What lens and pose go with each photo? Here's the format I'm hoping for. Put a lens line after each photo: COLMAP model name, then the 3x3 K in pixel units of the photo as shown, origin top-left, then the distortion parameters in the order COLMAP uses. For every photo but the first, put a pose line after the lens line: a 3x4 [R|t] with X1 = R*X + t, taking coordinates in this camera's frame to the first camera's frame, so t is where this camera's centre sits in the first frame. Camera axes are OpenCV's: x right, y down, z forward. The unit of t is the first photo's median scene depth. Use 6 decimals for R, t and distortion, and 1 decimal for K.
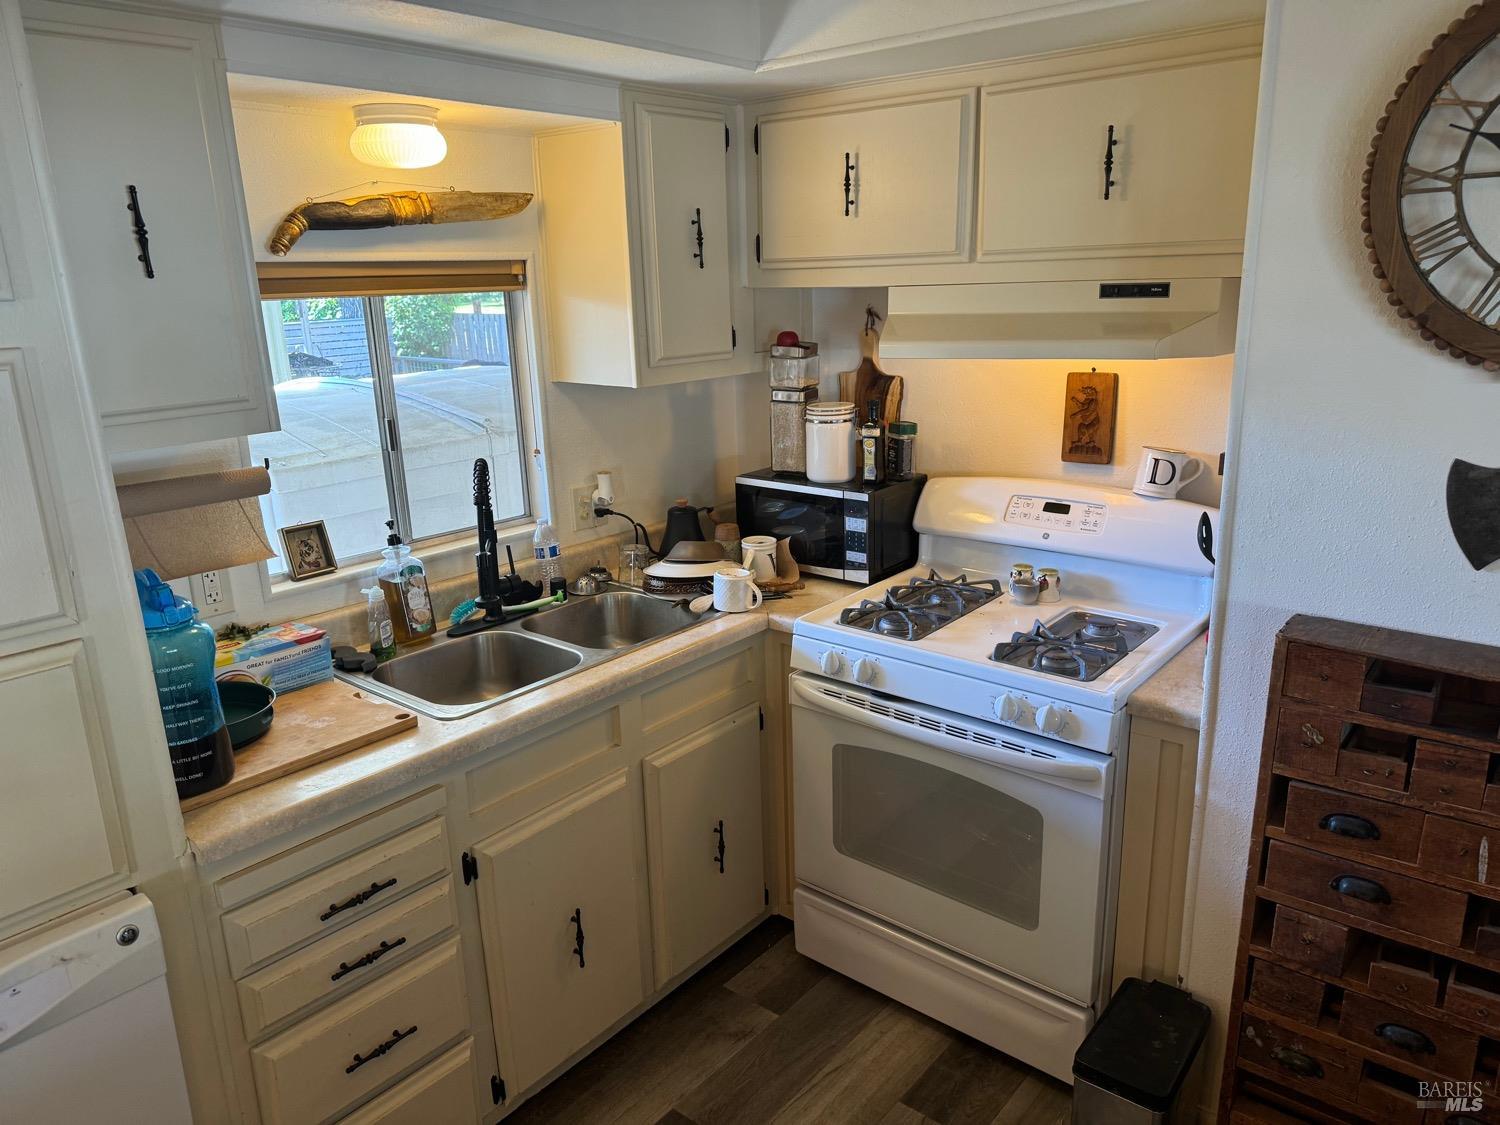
lens RADIAL K [[1047.0, 0, 748.2], [0, 1047.0, 569.6], [0, 0, 1]] dist [0.066022, -0.066030]
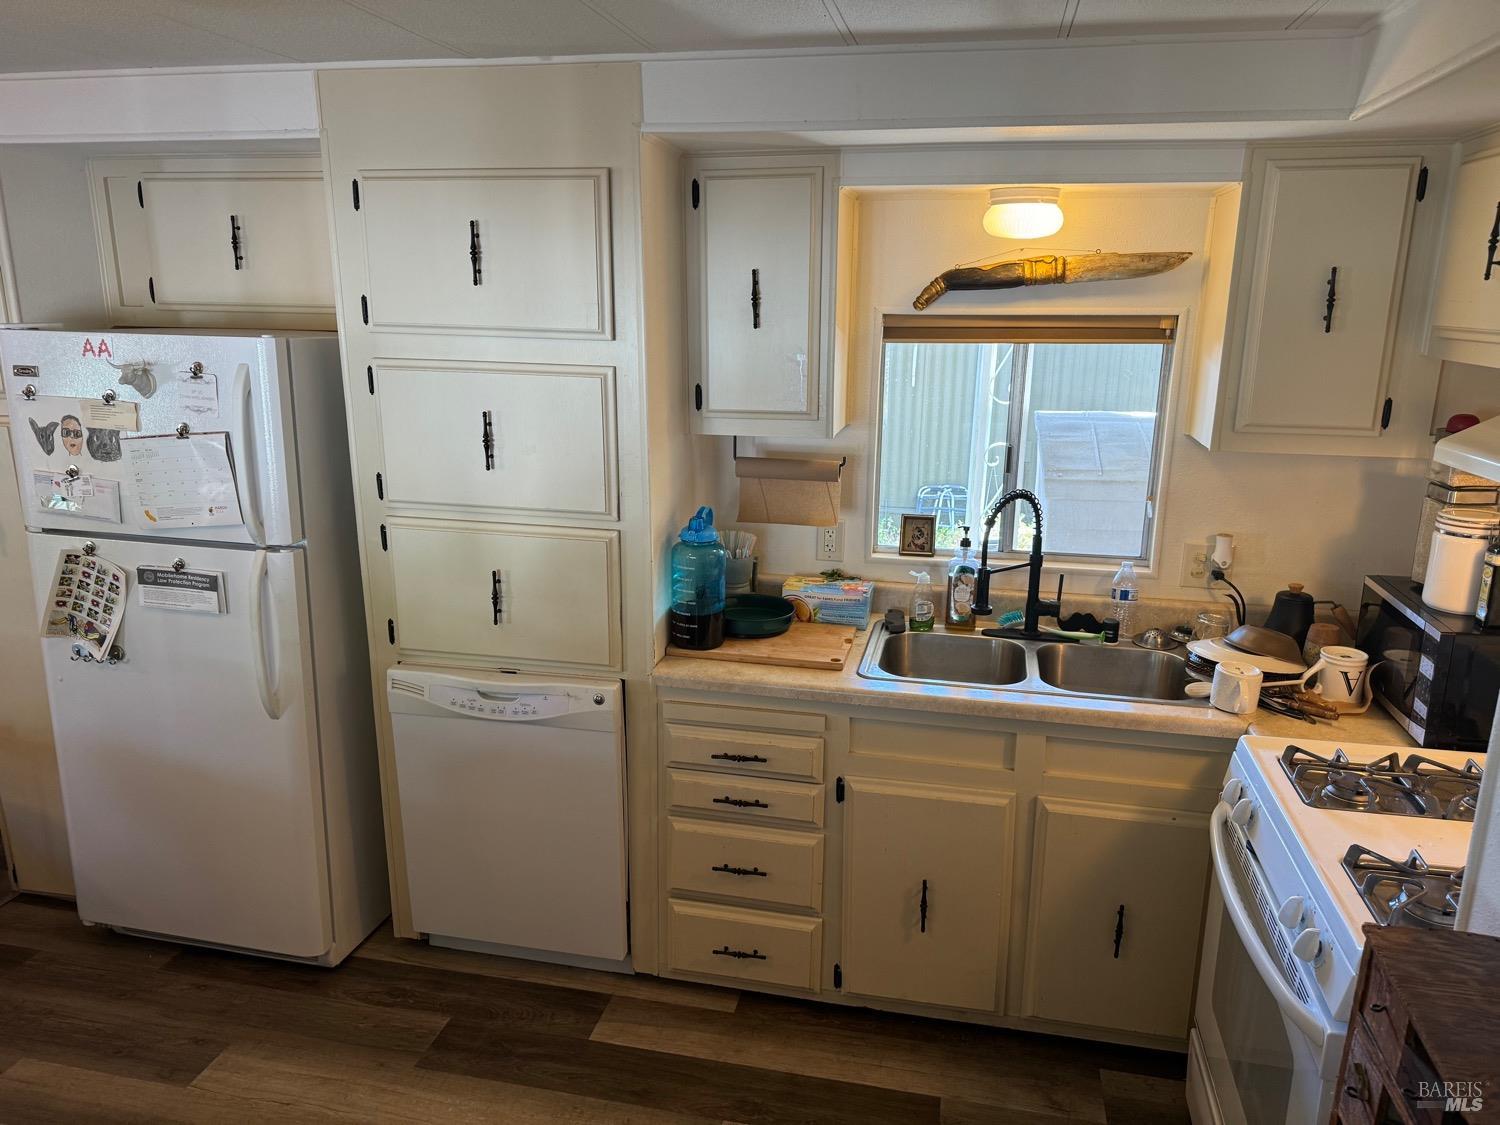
lens RADIAL K [[1047.0, 0, 742.1], [0, 1047.0, 565.0], [0, 0, 1]] dist [0.066022, -0.066030]
pose [[0.461921, 0.247829, -0.851592, 0.600869], [-0.260418, 0.955743, 0.136883, -0.105216], [0.847827, 0.158541, 0.506018, 0.182410]]
